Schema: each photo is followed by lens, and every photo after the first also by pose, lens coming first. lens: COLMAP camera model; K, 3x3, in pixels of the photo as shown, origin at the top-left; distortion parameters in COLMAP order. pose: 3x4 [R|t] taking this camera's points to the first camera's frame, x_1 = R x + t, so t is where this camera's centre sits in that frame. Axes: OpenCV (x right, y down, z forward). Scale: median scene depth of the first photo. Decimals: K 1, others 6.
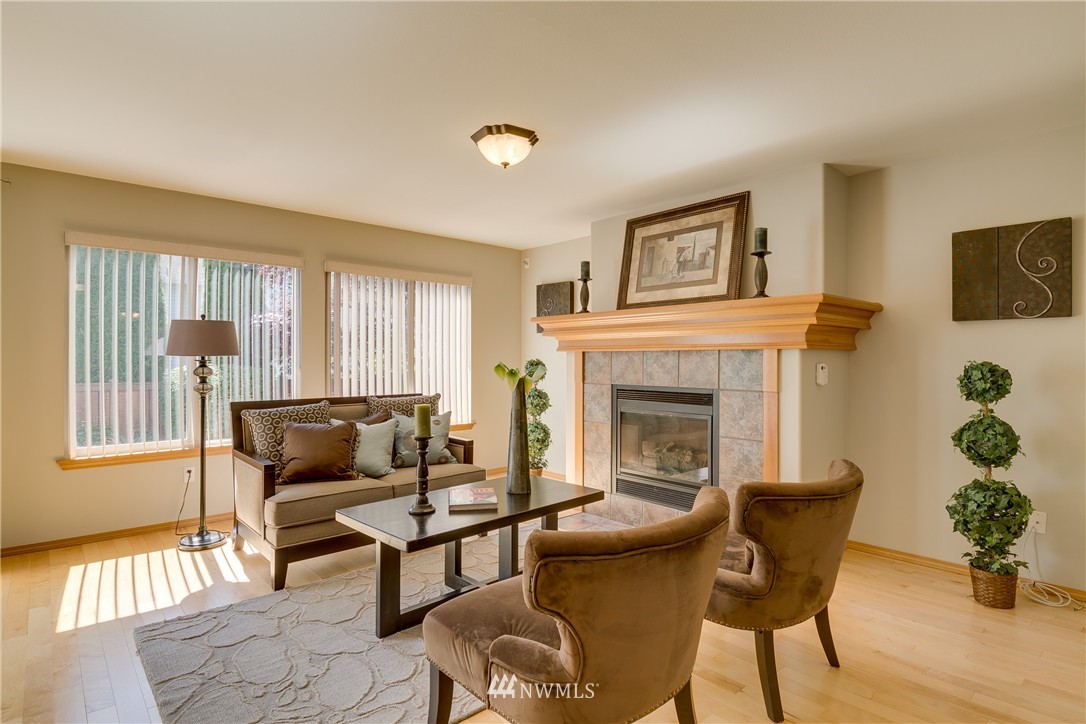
lens RADIAL K [[565.1, 0, 542.2], [0, 565.1, 353.8], [0, 0, 1]] dist [-0.013054, -0.000596]
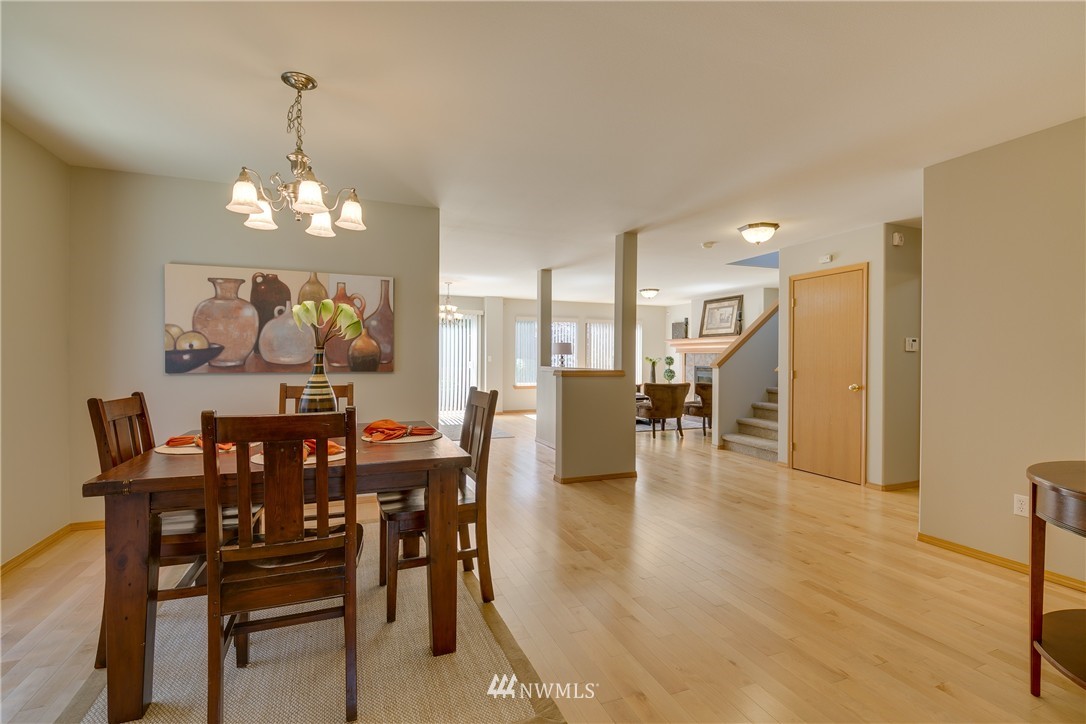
lens RADIAL K [[500.5, 0, 545.1], [0, 500.5, 361.3], [0, 0, 1]] dist [0.004186, -0.002366]
pose [[0.942919, 0.005685, -0.332975, 0.250000], [-0.000489, 0.999877, 0.015684, -0.003359], [0.333023, -0.014626, 0.942805, -1.460597]]
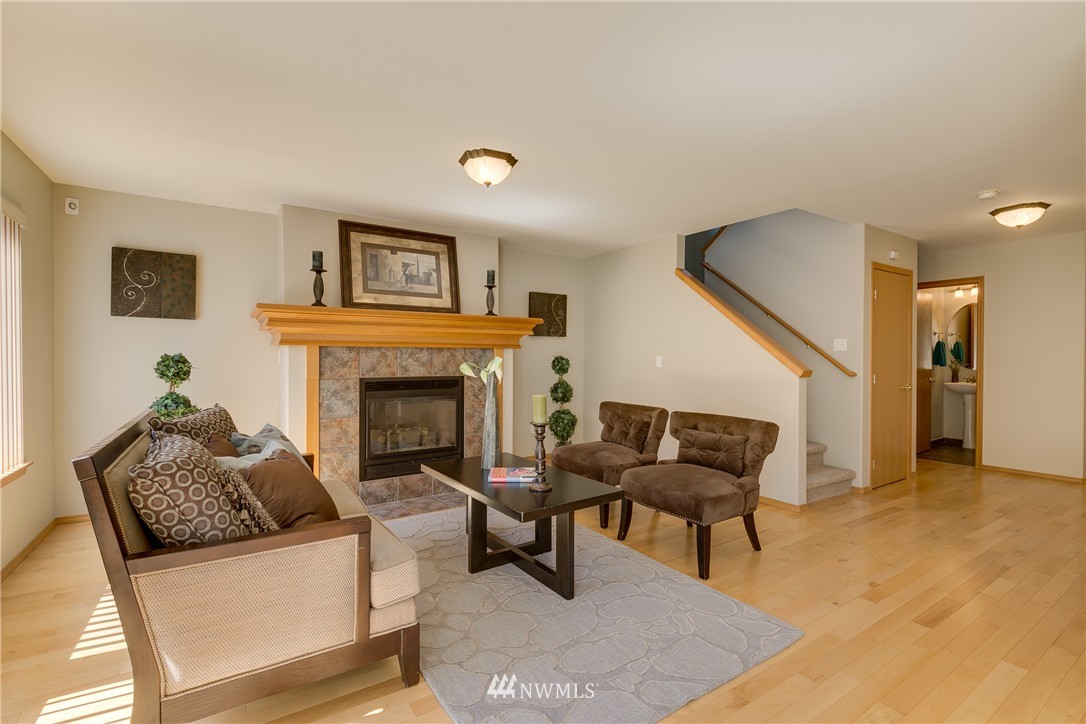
lens RADIAL K [[482.9, 0, 540.8], [0, 482.9, 368.5], [0, 0, 1]] dist [0.001020, -0.004224]
pose [[0.122305, -0.015667, 0.992369, -0.753747], [-0.001398, 0.999872, 0.015958, 0.022285], [-0.992492, -0.003339, 0.122267, 0.580621]]
